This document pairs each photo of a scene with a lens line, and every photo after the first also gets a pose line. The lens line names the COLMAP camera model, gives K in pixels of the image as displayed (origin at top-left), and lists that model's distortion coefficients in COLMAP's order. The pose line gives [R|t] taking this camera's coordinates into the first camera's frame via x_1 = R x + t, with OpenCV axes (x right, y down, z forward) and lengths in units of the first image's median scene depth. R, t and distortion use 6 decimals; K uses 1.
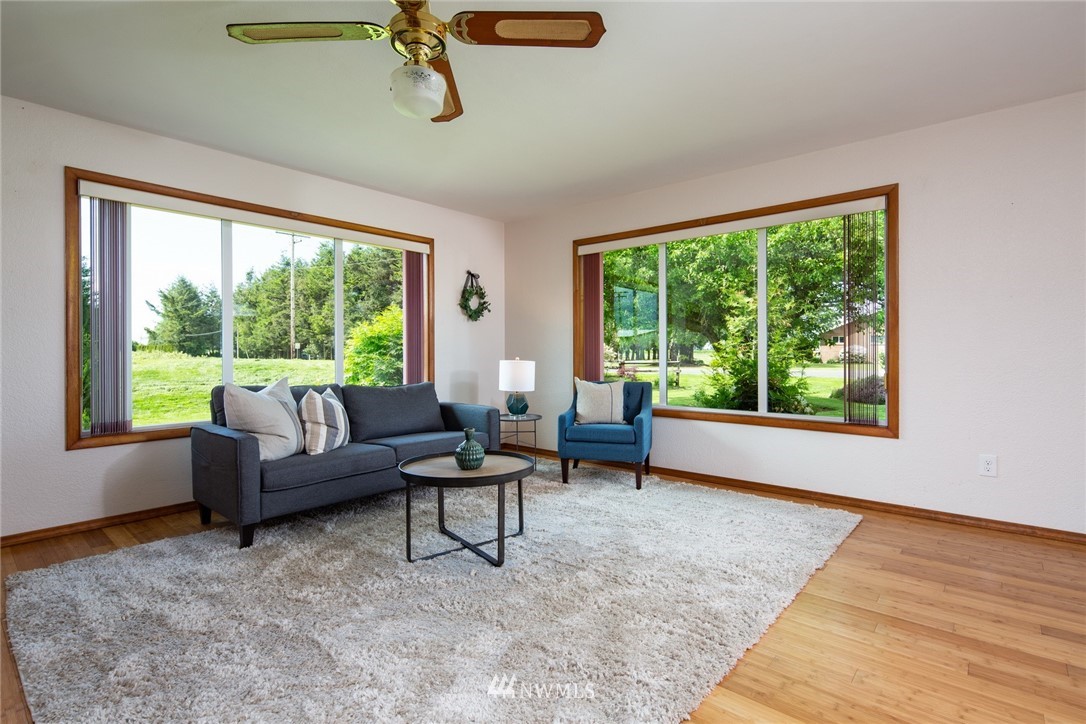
lens RADIAL K [[536.8, 0, 549.0], [0, 536.8, 353.9], [0, 0, 1]] dist [-0.001060, 0.000200]
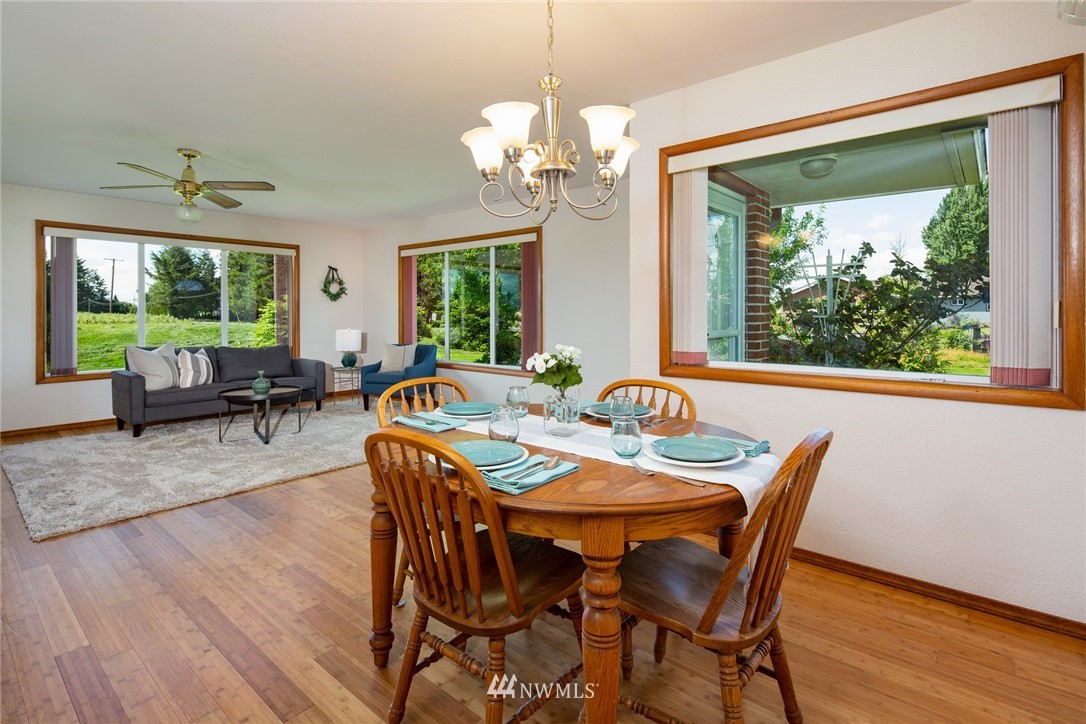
lens RADIAL K [[531.0, 0, 544.0], [0, 531.0, 314.4], [0, 0, 1]] dist [-0.000982, -0.000837]
pose [[0.999979, 0.001401, 0.006403, 0.536516], [-0.001381, 0.999994, -0.003132, -0.031190], [-0.006407, 0.003123, 0.999975, -0.530969]]
